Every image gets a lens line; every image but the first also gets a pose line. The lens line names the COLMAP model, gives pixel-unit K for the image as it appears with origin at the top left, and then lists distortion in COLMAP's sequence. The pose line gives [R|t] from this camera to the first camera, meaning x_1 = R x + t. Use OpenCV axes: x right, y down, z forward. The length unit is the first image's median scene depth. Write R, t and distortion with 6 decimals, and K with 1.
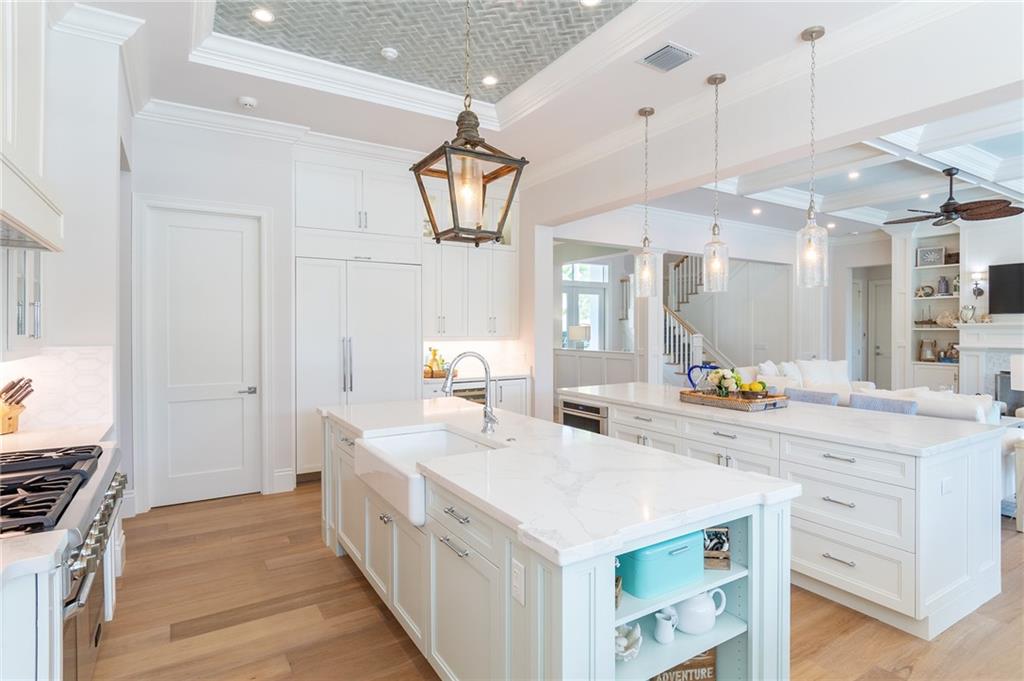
lens RADIAL K [[542.4, 0, 534.1], [0, 542.4, 330.2], [0, 0, 1]] dist [0.003223, 0.000454]
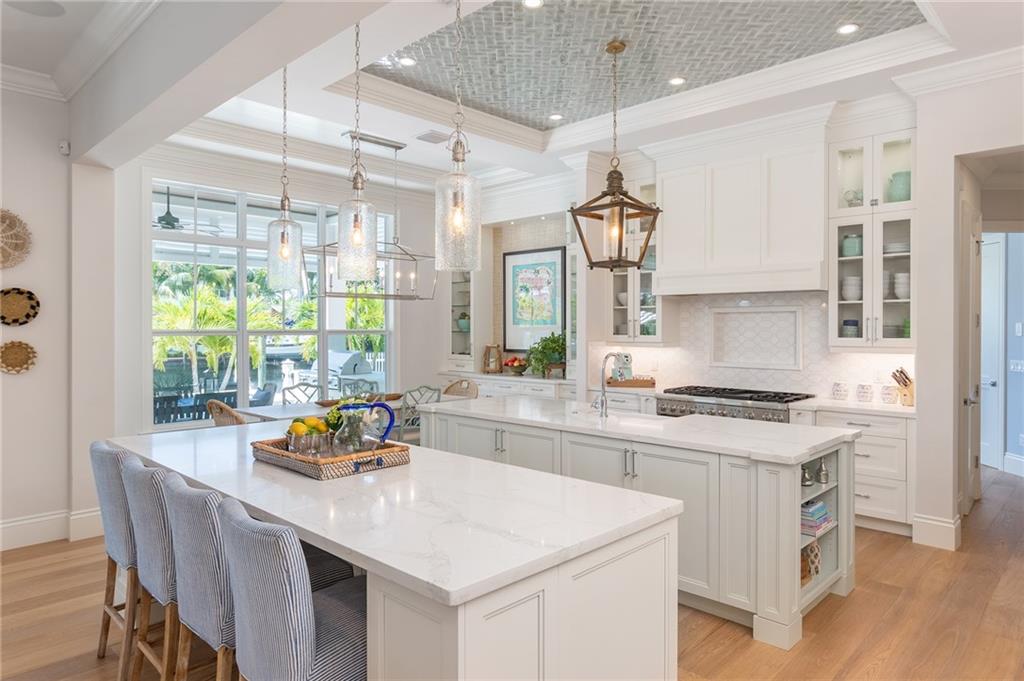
lens RADIAL K [[636.6, 0, 538.3], [0, 636.6, 338.8], [0, 0, 1]] dist [0.001024, 0.001205]
pose [[-0.969062, 0.002882, -0.246801, 0.145544], [-0.001914, 0.999814, 0.019190, -0.008041], [0.246811, 0.019069, -0.968876, 0.815993]]
